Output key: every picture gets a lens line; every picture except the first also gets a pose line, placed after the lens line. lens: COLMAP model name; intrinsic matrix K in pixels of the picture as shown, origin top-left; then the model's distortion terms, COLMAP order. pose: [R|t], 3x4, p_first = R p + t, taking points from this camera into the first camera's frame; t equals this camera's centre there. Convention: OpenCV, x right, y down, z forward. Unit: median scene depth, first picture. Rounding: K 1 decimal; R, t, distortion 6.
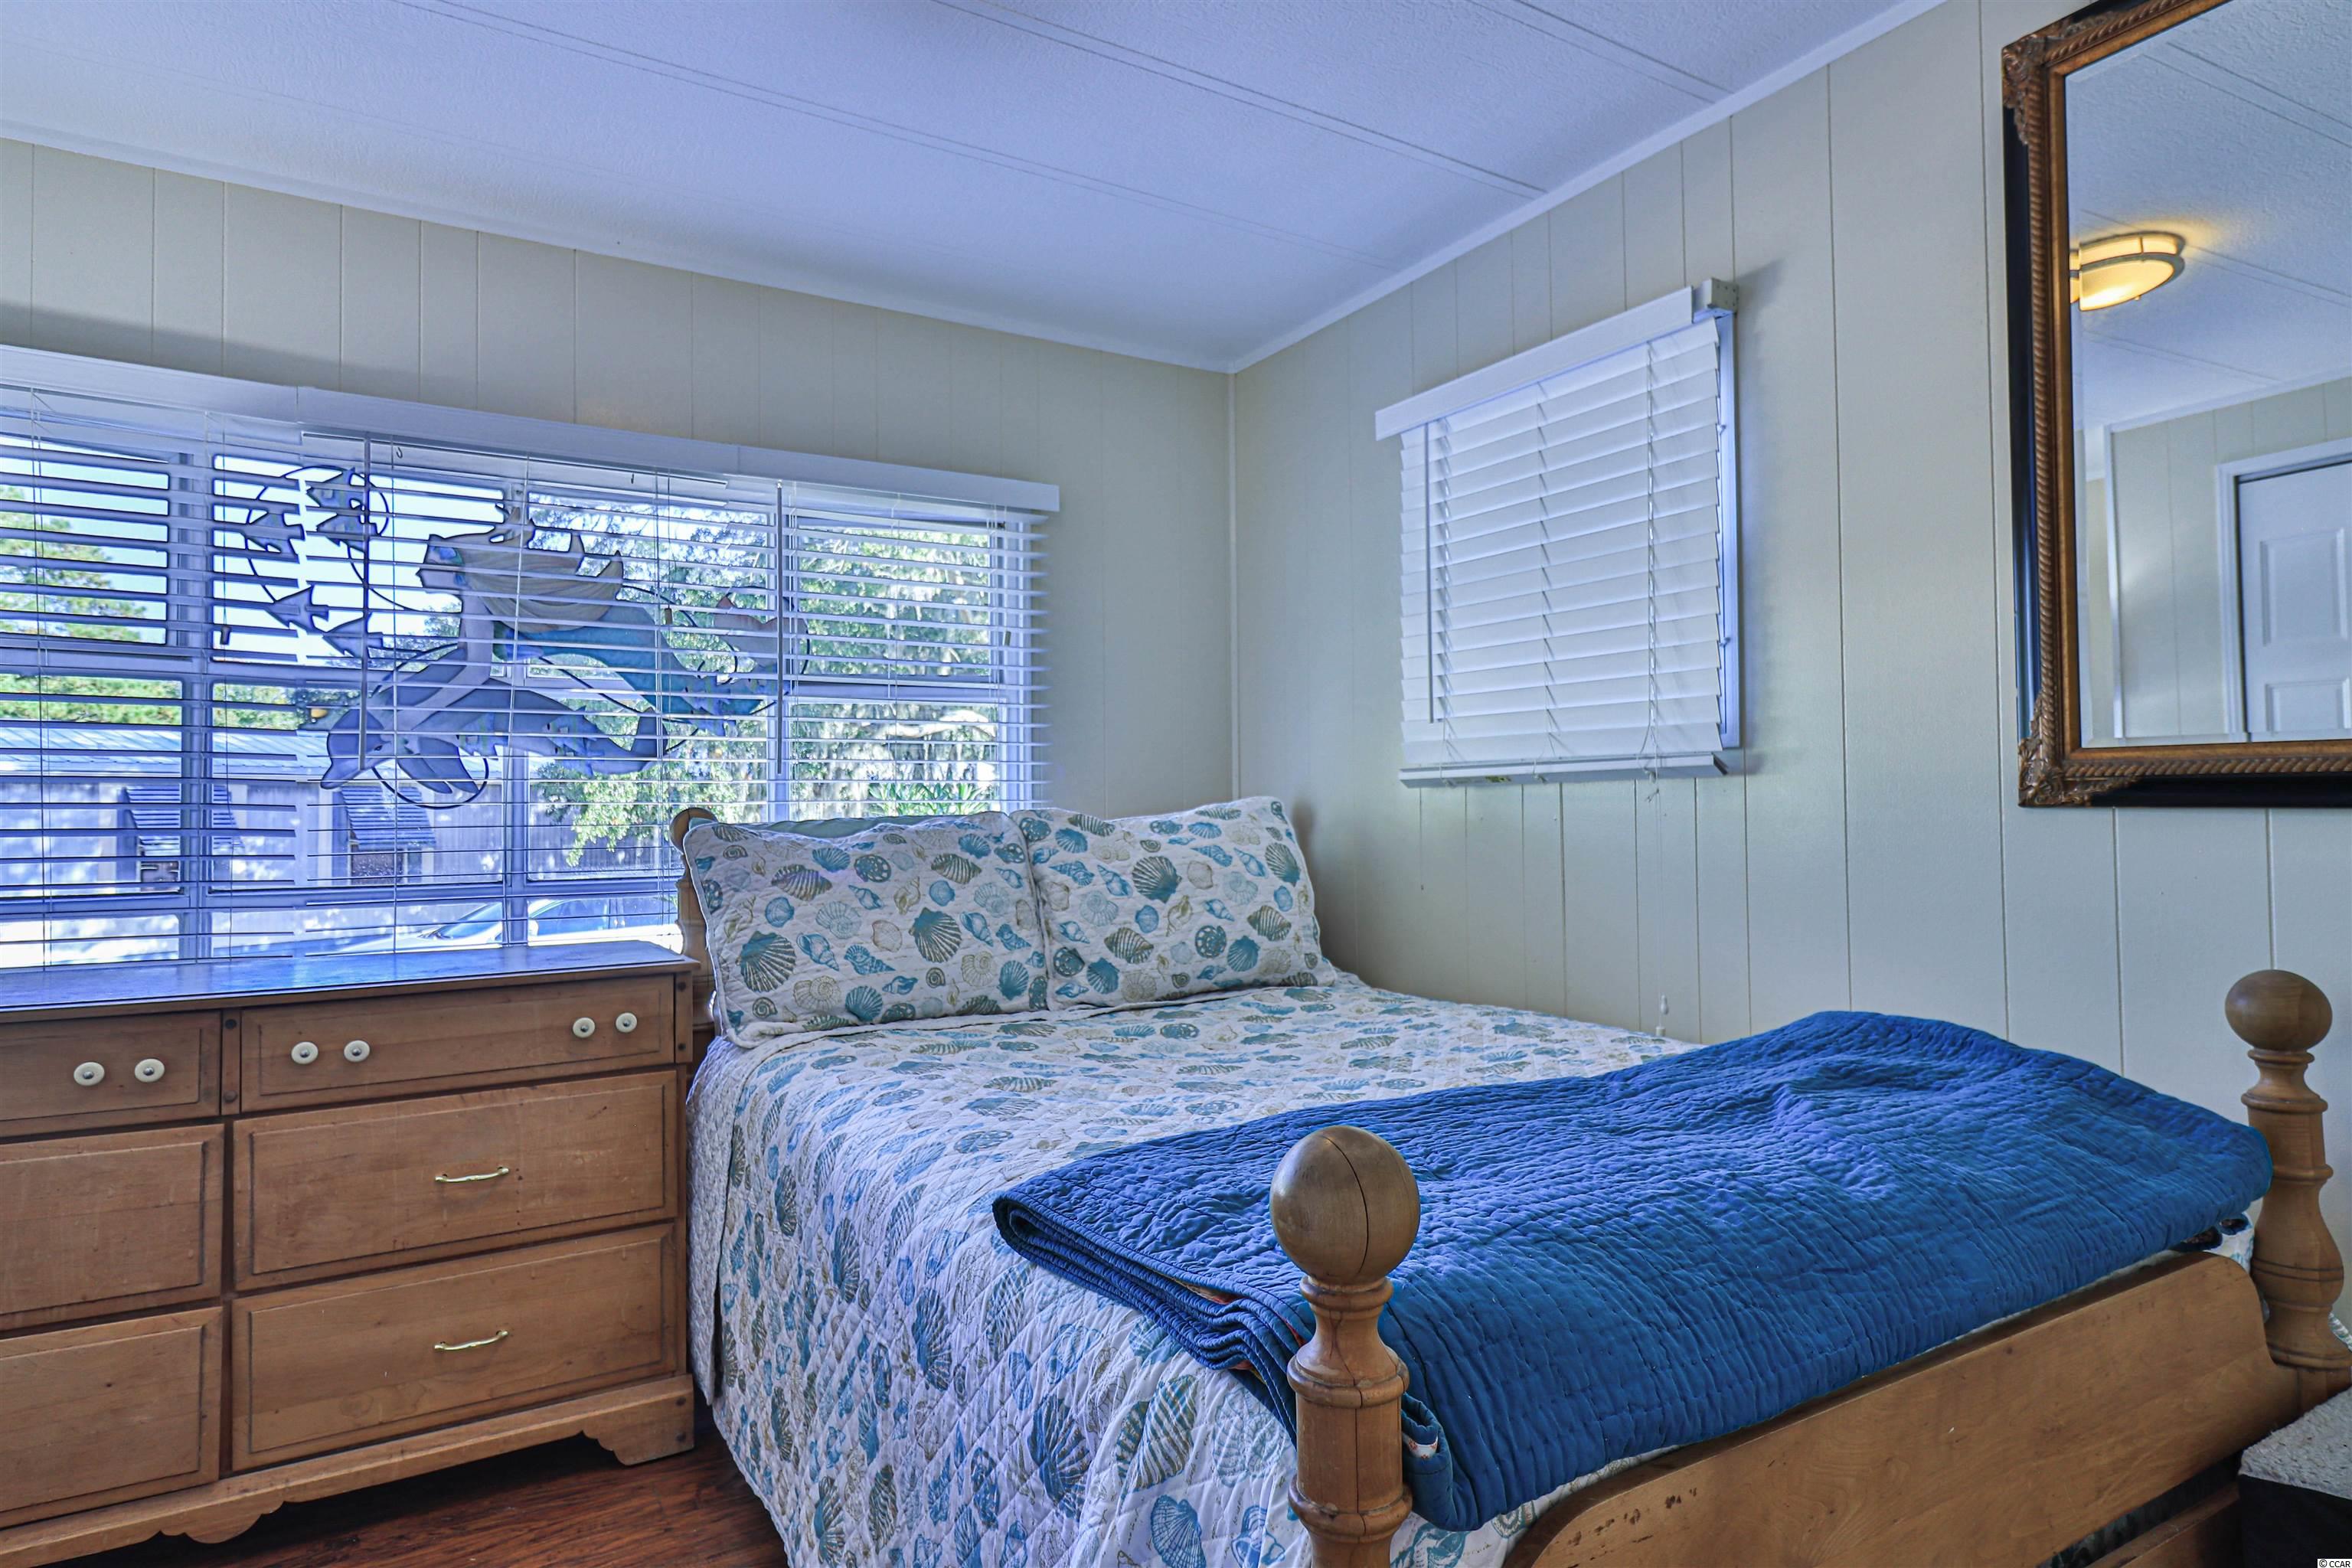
lens RADIAL K [[1299.6, 0, 1189.7], [0, 1299.6, 778.9], [0, 0, 1]] dist [0.003387, -0.003078]
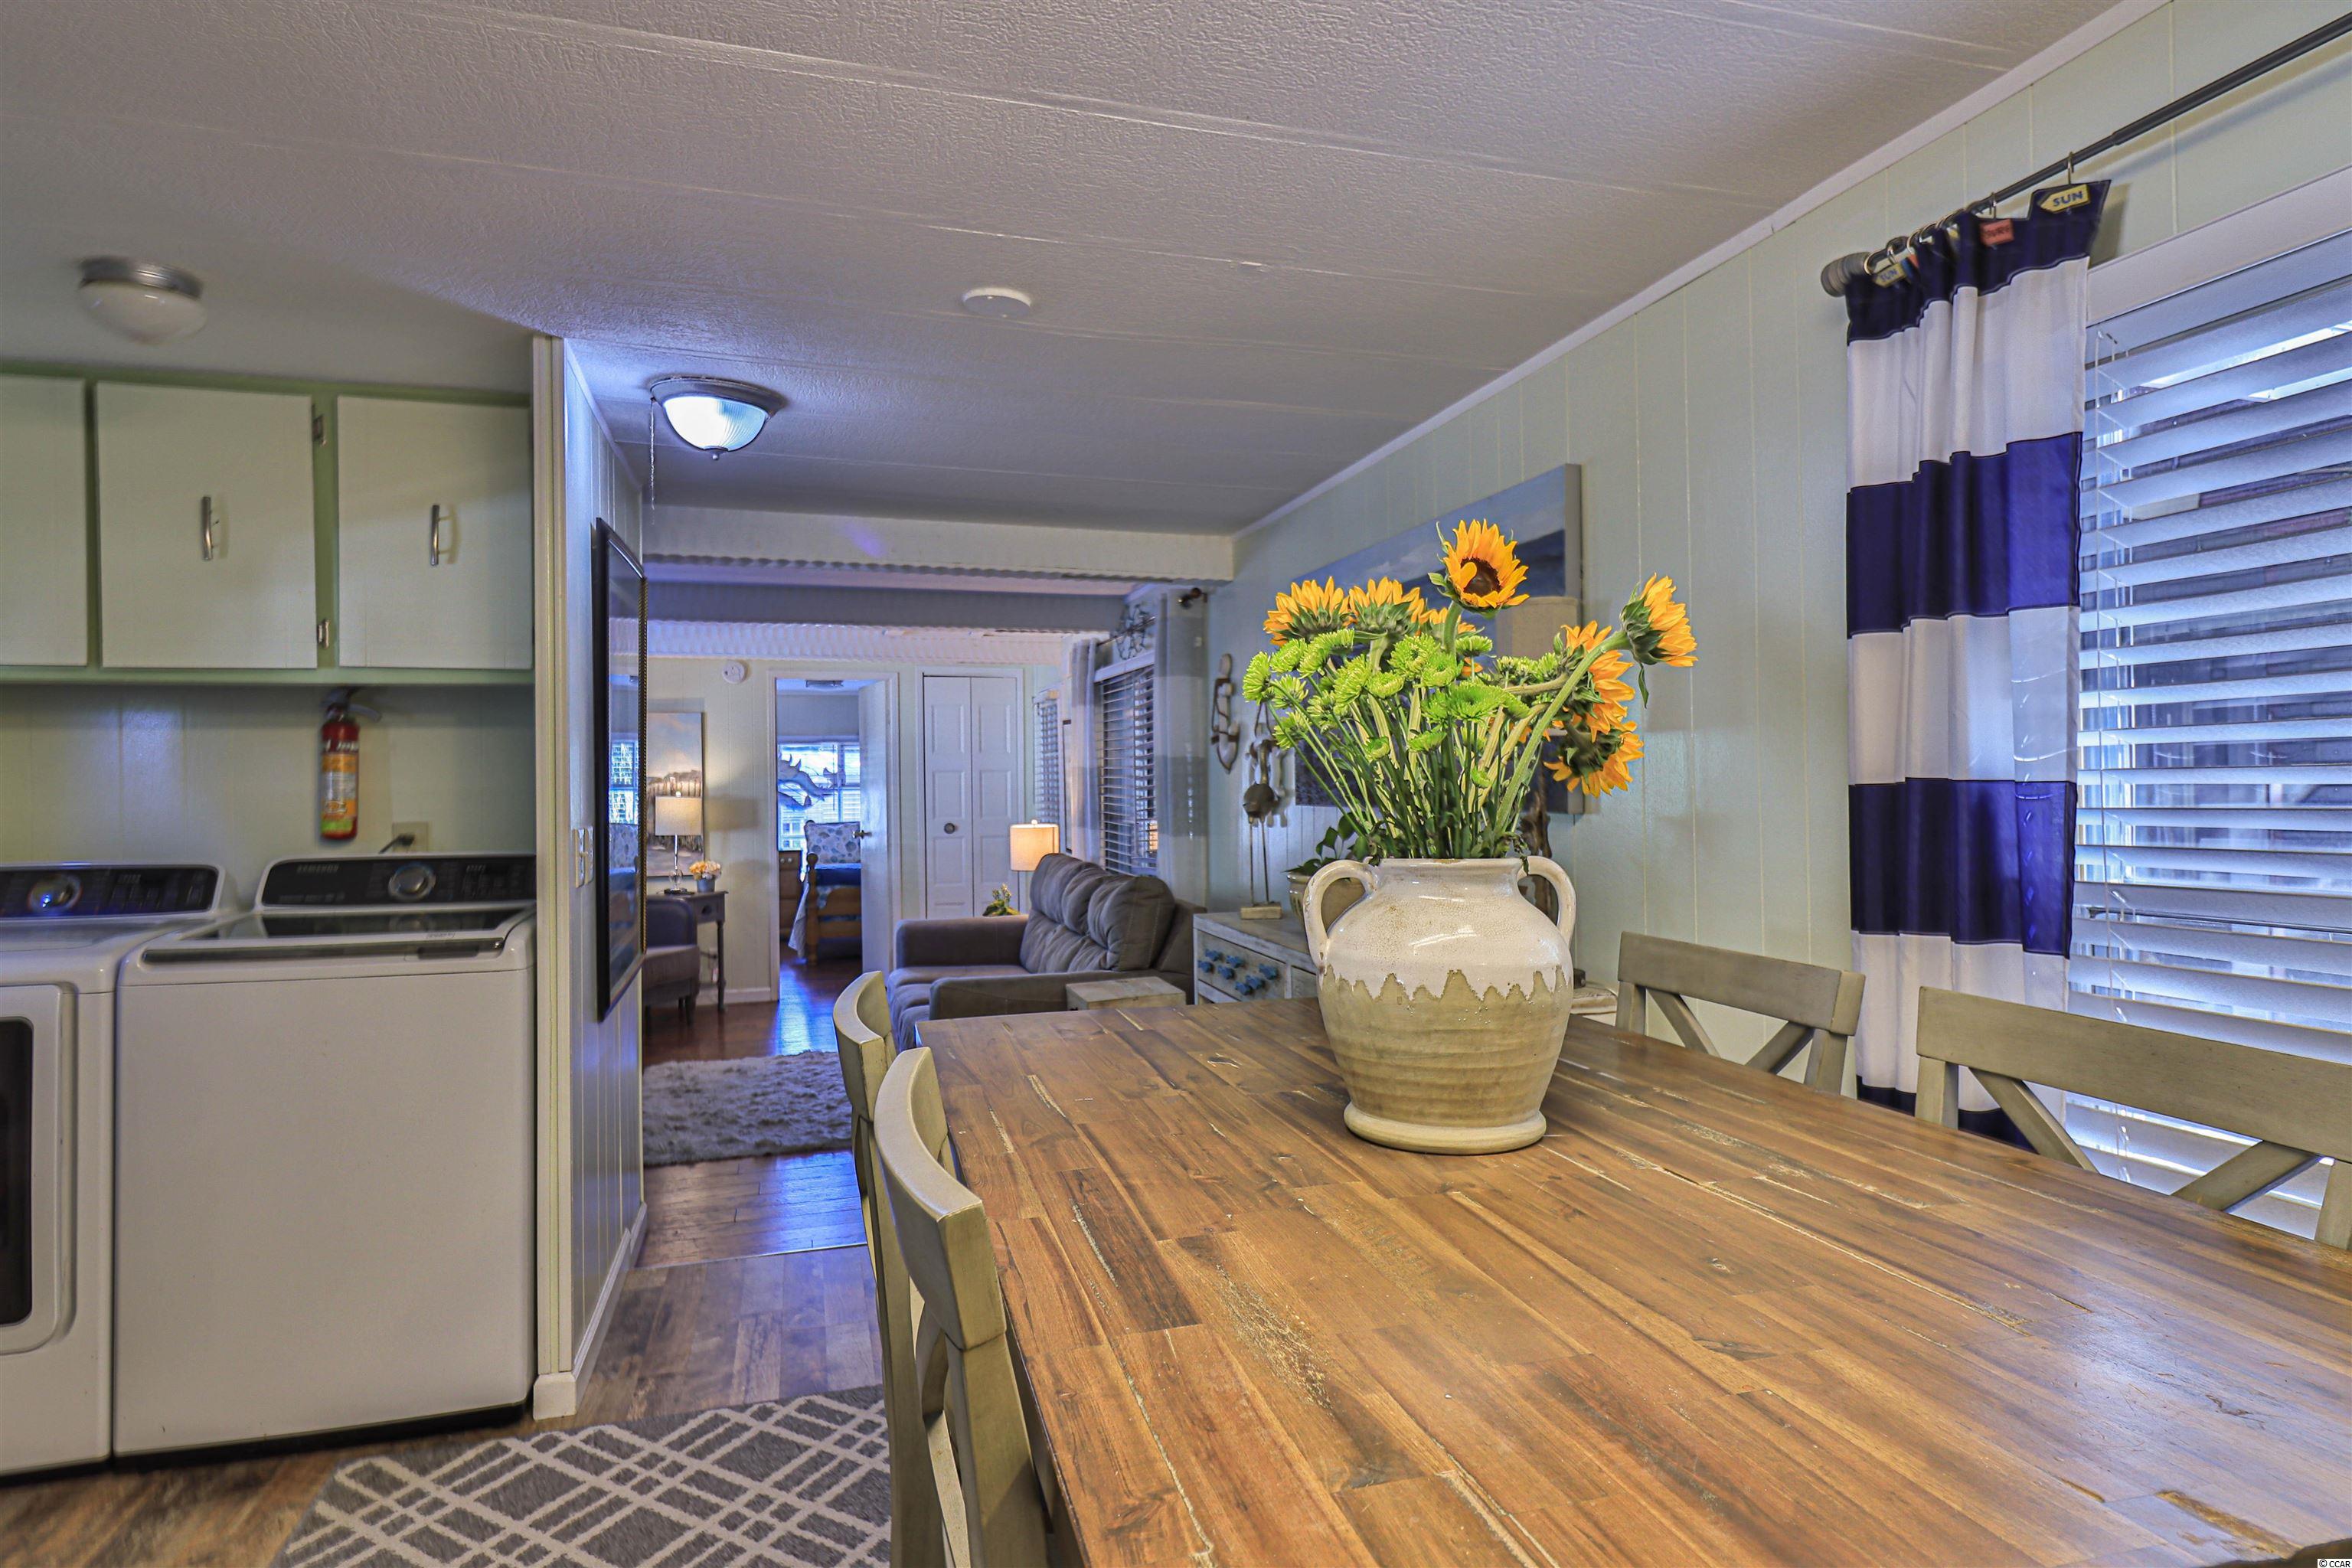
lens RADIAL K [[1289.2, 0, 1187.2], [0, 1289.2, 778.5], [0, 0, 1]] dist [0.003273, -0.001142]
pose [[0.966732, -0.004056, -0.255758, 2.379445], [0.008038, 0.999862, 0.014526, -0.205395], [0.255664, -0.016098, 0.966632, -3.530287]]
